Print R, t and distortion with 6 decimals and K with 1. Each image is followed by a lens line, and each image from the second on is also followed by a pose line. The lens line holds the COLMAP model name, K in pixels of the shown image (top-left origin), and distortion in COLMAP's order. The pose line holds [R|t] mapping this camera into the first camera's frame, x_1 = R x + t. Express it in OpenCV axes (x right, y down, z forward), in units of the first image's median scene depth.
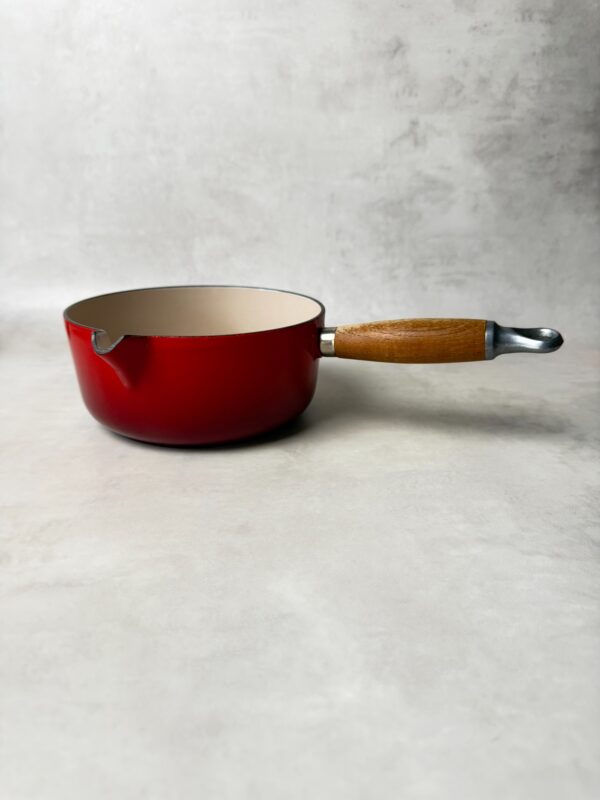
lens RADIAL K [[577.8, 0, 300.0], [0, 577.8, 400.0], [0, 0, 1]] dist [0.125381, -0.348893]
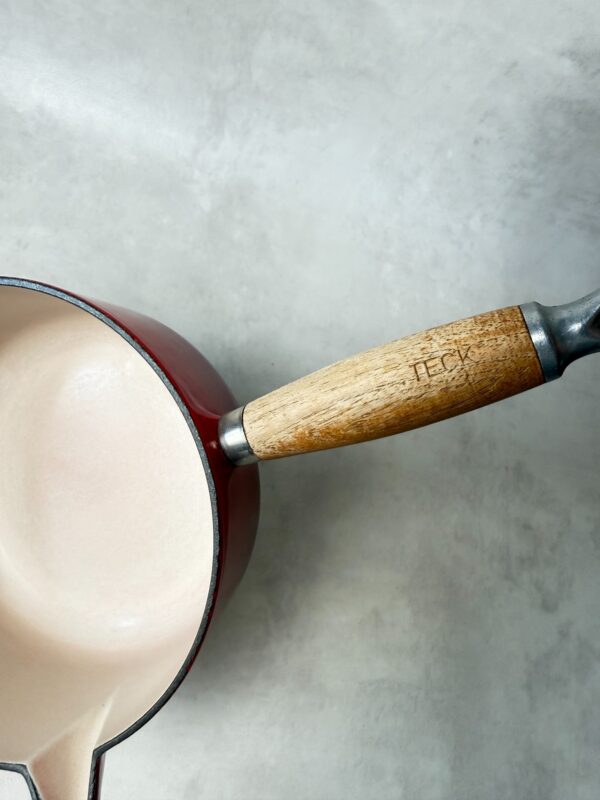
lens RADIAL K [[579.6, 0, 302.0], [0, 579.6, 357.8], [0, 0, 1]] dist [-0.007517, 0.004813]
pose [[0.932054, 0.307677, 0.191341, -0.159217], [-0.354628, 0.666440, 0.655818, -0.459544], [0.074263, -0.679112, 0.730268, 0.376572]]
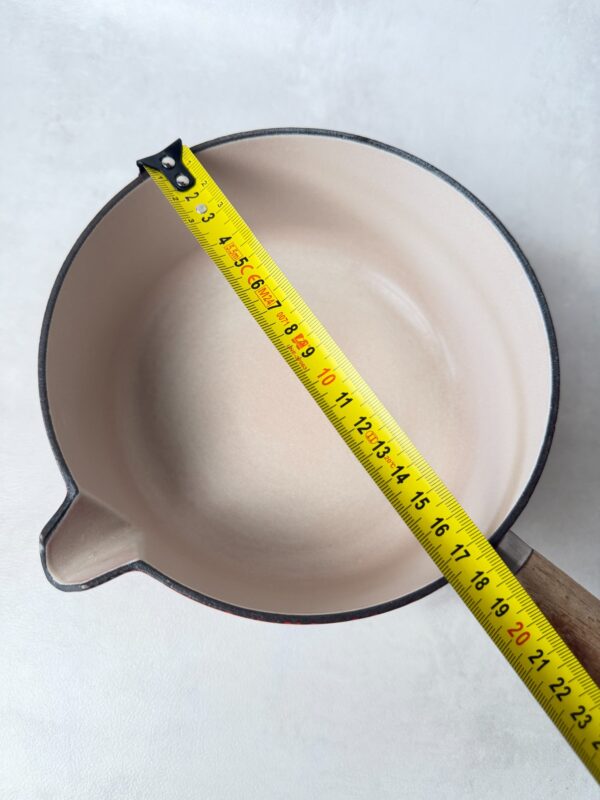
lens RADIAL K [[603.7, 0, 301.8], [0, 603.7, 400.5], [0, 0, 1]] dist [-0.045443, 0.005222]
pose [[0.972959, 0.230607, -0.013062, -0.138740], [-0.124574, 0.571532, 0.811069, -0.372700], [0.194504, -0.787510, 0.584805, 0.474440]]
